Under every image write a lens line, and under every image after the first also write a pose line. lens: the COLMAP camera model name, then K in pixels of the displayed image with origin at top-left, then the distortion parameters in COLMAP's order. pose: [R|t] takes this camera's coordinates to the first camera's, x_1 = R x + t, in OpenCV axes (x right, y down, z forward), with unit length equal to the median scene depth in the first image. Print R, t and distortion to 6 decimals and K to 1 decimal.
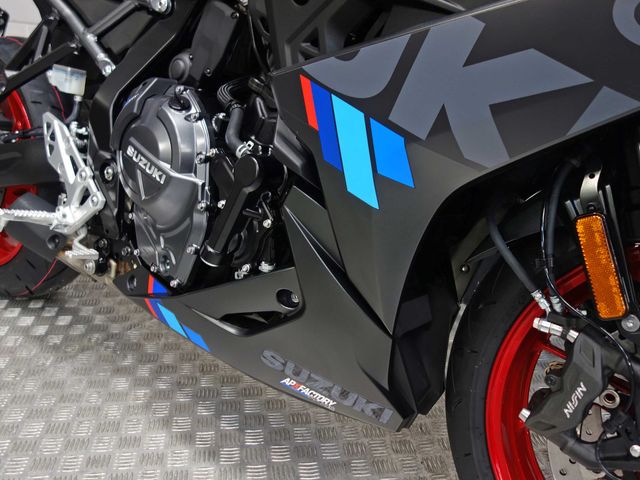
lens RADIAL K [[565.8, 0, 319.3], [0, 565.8, 242.2], [0, 0, 1]] dist [0.004646, -0.011443]
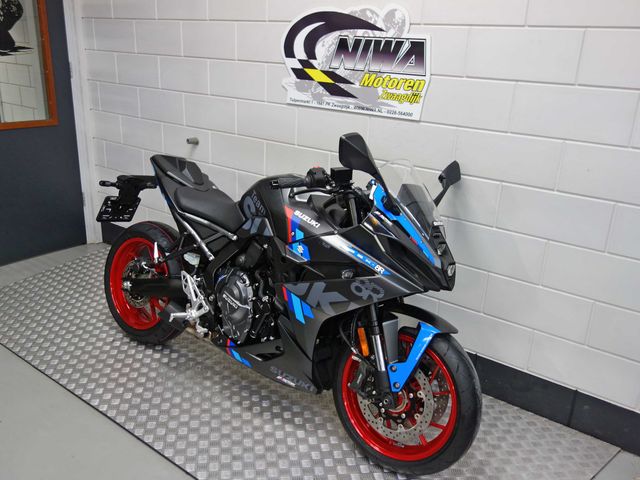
lens RADIAL K [[565.8, 0, 322.5], [0, 565.8, 241.7], [0, 0, 1]] dist [0.004646, -0.011443]
pose [[0.999970, 0.003726, 0.006805, 0.130820], [-0.003309, 0.998177, -0.060265, -0.246555], [-0.007017, 0.060240, 0.998159, -1.747685]]
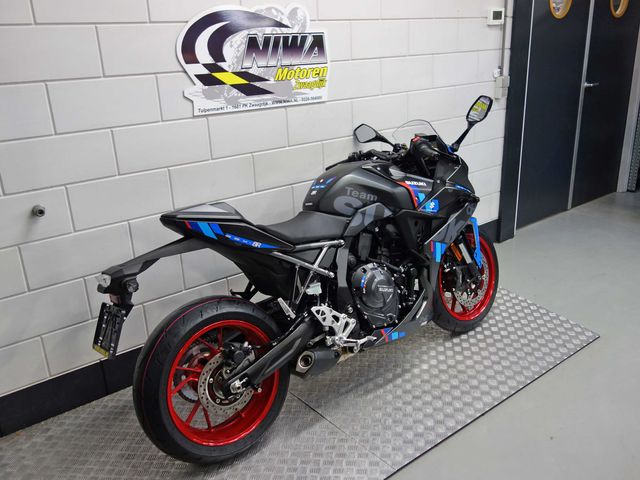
lens RADIAL K [[565.8, 0, 319.3], [0, 565.8, 242.5], [0, 0, 1]] dist [0.004646, -0.011443]
pose [[0.240373, -0.370799, 0.897067, -2.758059], [0.416402, 0.874199, 0.249770, -1.155972], [-0.876829, 0.313503, 0.364535, 0.124881]]
